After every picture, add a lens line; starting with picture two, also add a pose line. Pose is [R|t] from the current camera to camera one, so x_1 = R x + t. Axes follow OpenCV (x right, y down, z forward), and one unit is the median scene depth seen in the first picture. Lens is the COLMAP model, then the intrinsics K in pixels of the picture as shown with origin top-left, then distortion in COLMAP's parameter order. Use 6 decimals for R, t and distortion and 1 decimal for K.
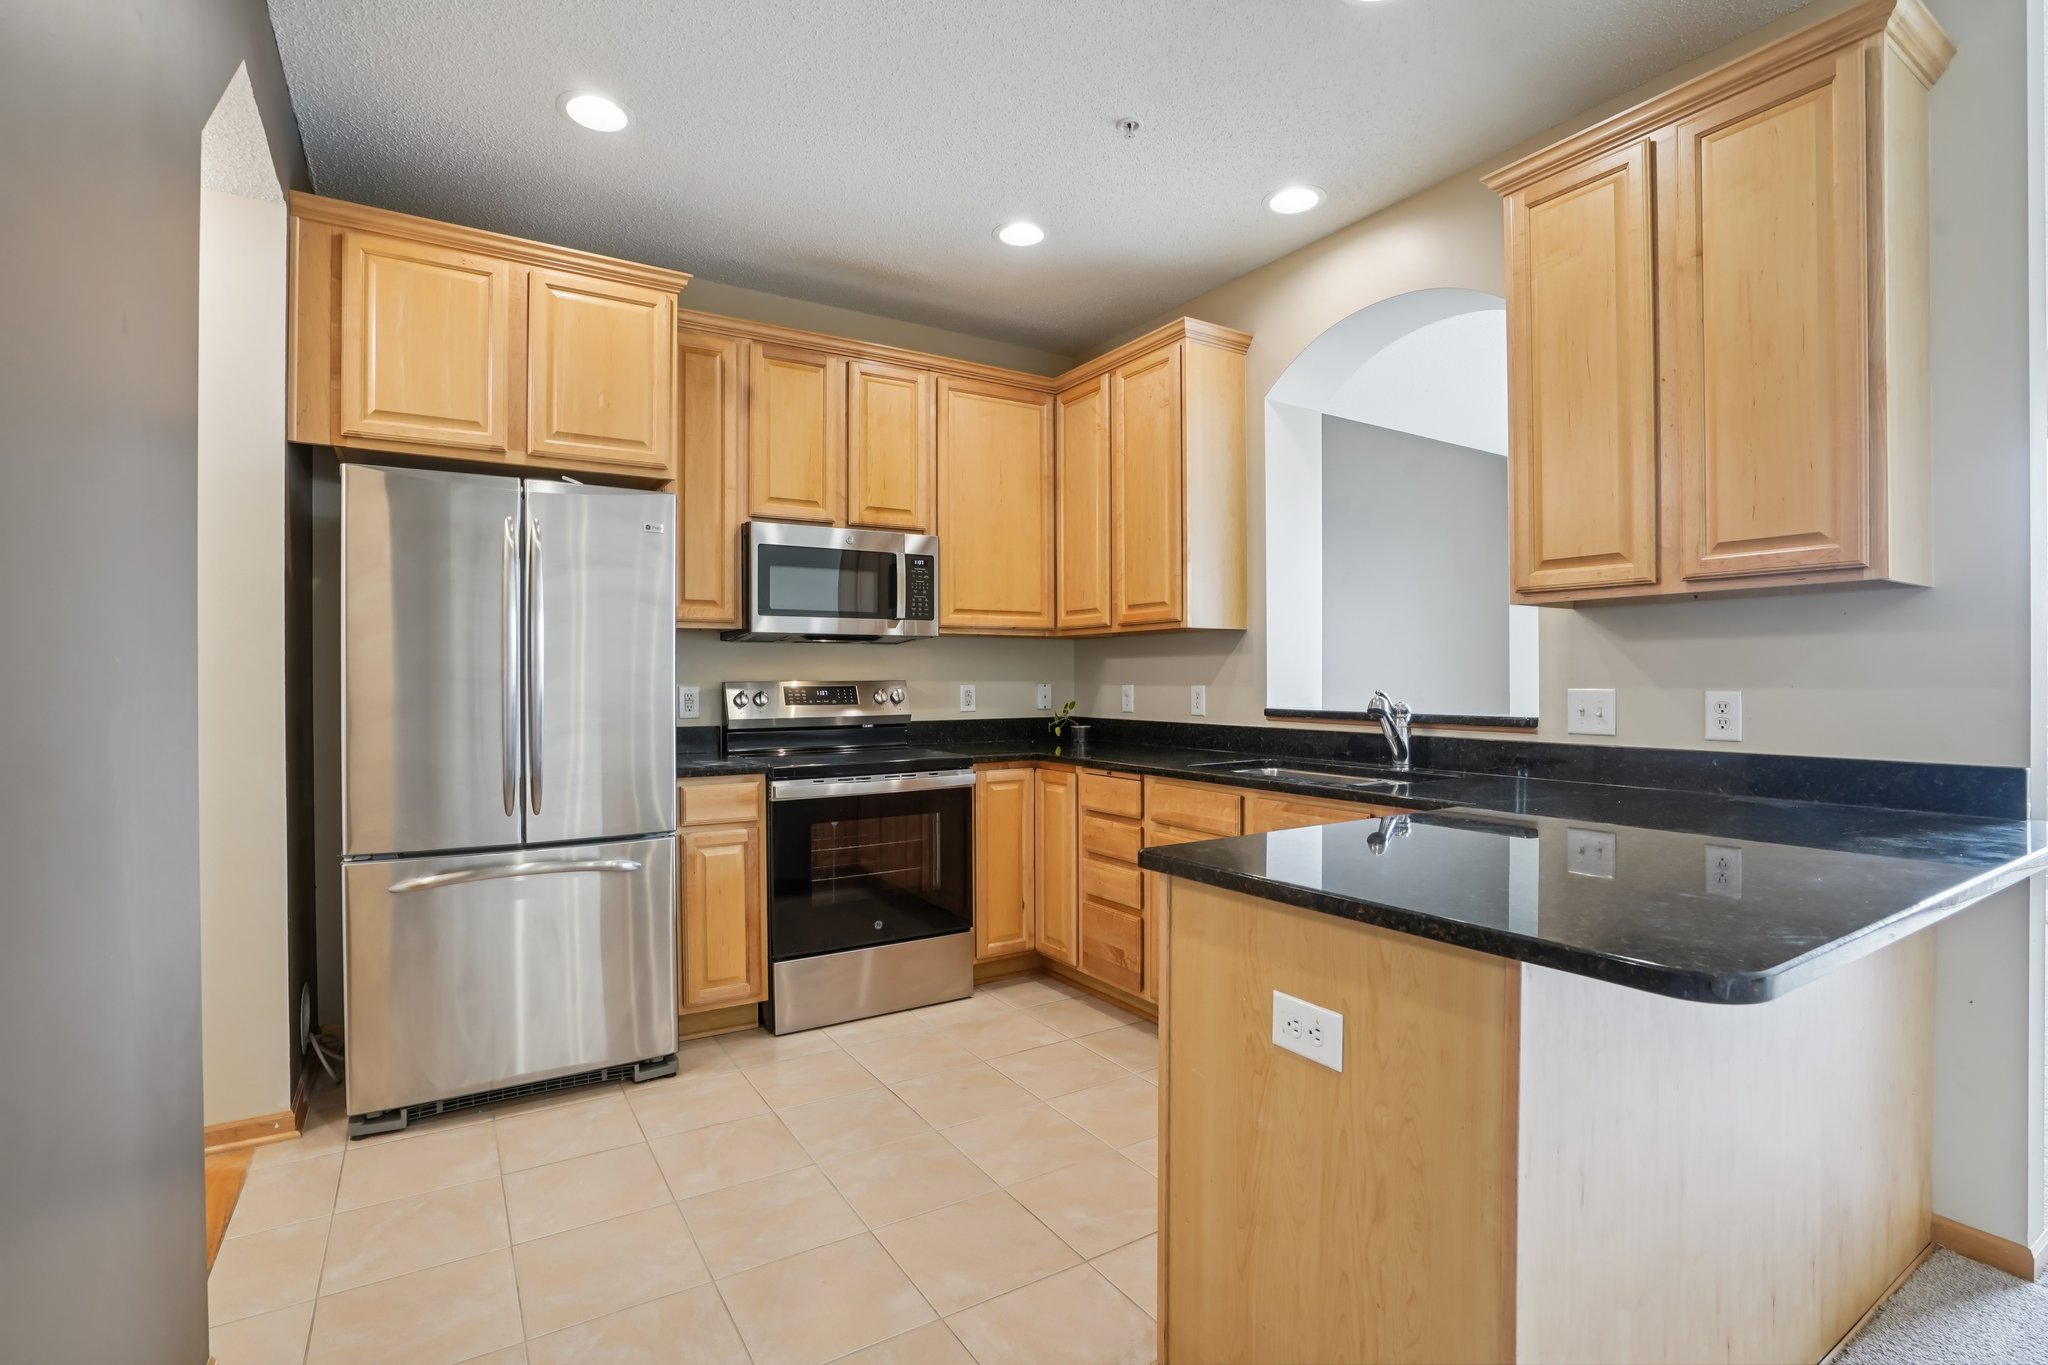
lens RADIAL K [[965.5, 0, 1026.4], [0, 965.5, 677.9], [0, 0, 1]] dist [-0.053498, 0.018734]
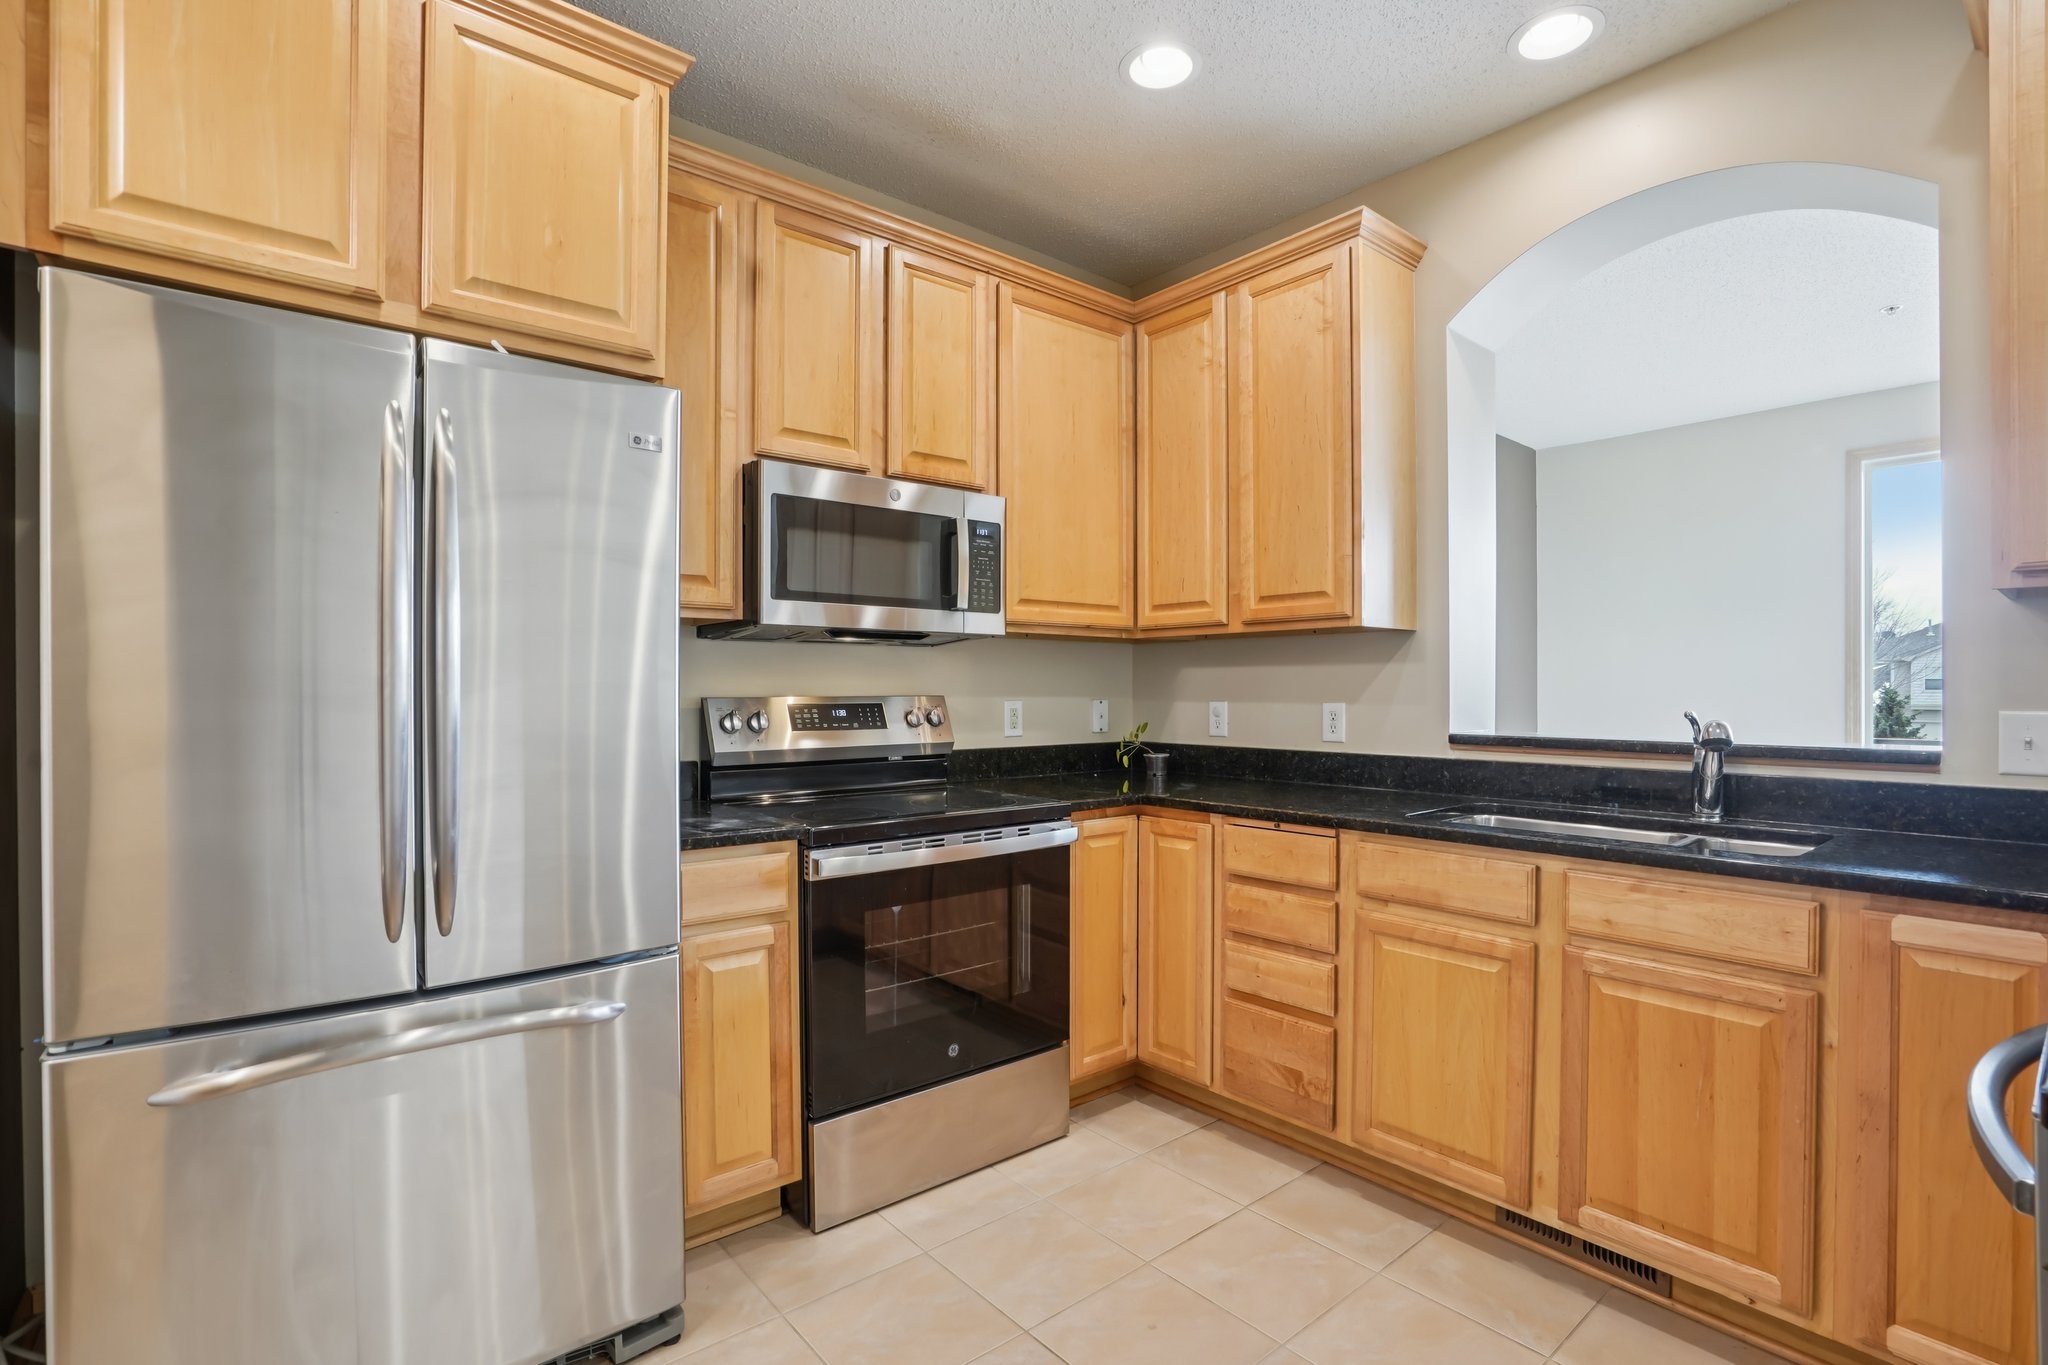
lens RADIAL K [[966.6, 0, 1030.8], [0, 966.6, 695.3], [0, 0, 1]] dist [-0.052406, 0.016941]
pose [[0.991049, 0.002048, 0.133485, -0.183990], [-0.002700, 0.999985, 0.004706, -0.001337], [-0.133474, -0.005024, 0.991040, 0.298975]]
